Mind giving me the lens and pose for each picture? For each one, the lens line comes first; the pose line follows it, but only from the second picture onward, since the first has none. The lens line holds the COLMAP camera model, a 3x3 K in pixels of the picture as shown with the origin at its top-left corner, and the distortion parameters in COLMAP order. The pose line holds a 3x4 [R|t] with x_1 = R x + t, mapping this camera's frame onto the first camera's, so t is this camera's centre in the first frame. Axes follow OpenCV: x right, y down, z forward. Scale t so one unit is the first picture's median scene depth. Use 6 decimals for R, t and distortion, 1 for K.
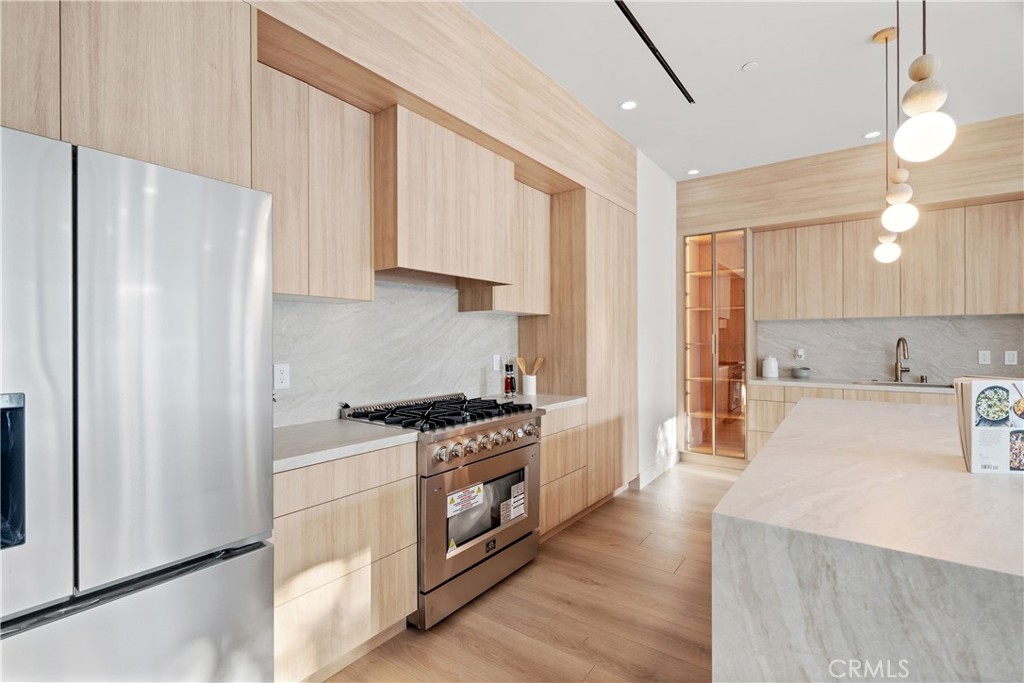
lens RADIAL K [[466.1, 0, 504.2], [0, 466.1, 342.3], [0, 0, 1]] dist [-0.004593, 0.001557]
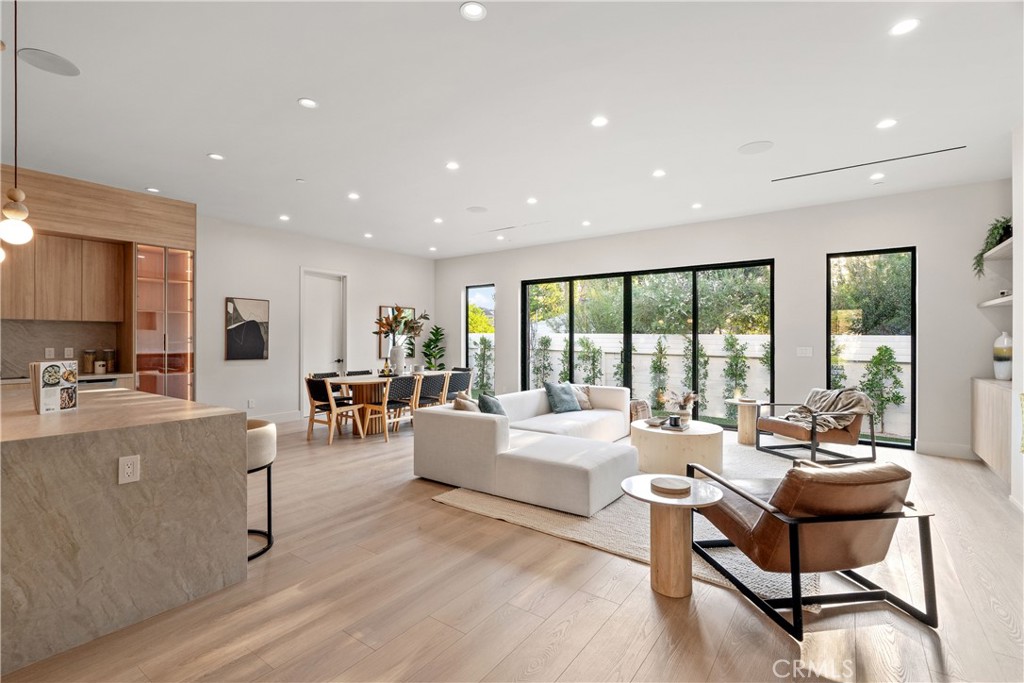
lens RADIAL K [[466.1, 0, 506.1], [0, 466.1, 338.9], [0, 0, 1]] dist [-0.004593, 0.001557]
pose [[-0.005041, 0.003798, 0.999980, -0.300974], [0.001932, 0.999991, -0.003788, 0.000172], [-0.999985, 0.001913, -0.005048, -0.298166]]
